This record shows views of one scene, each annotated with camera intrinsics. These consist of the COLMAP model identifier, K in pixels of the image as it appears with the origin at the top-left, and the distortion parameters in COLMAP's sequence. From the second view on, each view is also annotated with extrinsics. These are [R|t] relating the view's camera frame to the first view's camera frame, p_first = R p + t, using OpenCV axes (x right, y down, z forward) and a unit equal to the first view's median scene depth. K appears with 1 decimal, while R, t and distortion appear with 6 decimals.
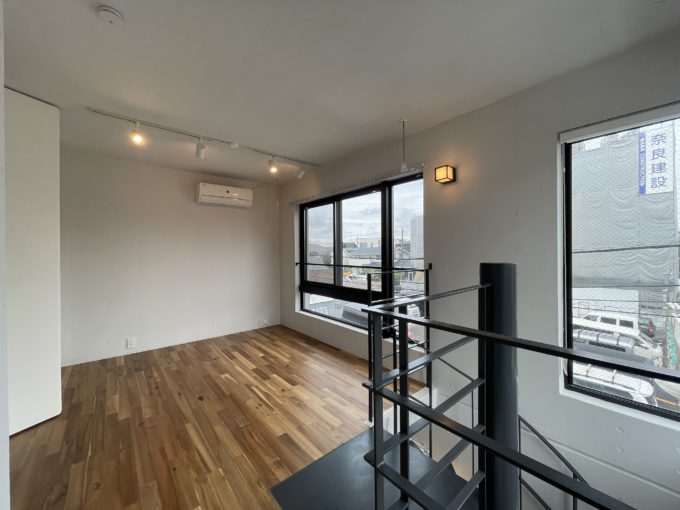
lens RADIAL K [[273.7, 0, 340.4], [0, 273.7, 254.2], [0, 0, 1]] dist [-0.002863, -0.000159]
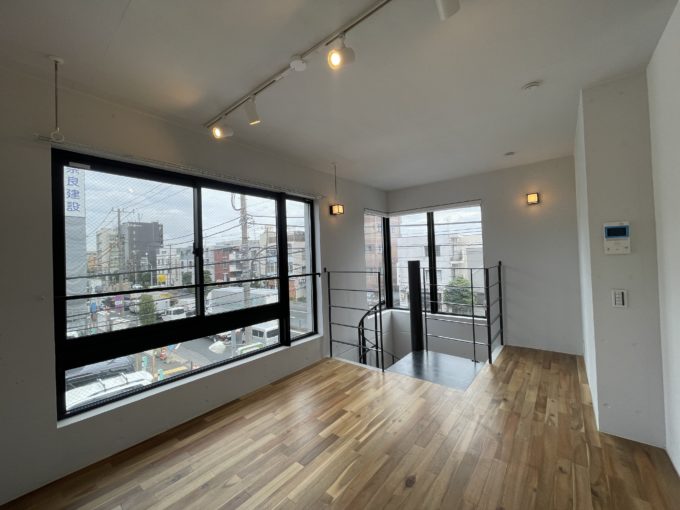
lens RADIAL K [[273.7, 0, 340.4], [0, 273.7, 254.2], [0, 0, 1]] dist [-0.002863, -0.000159]
pose [[-0.181019, 0.024215, 0.983181, -0.834772], [0.047480, 0.998746, -0.015857, -0.006782], [-0.982333, 0.043811, -0.181941, 0.927600]]
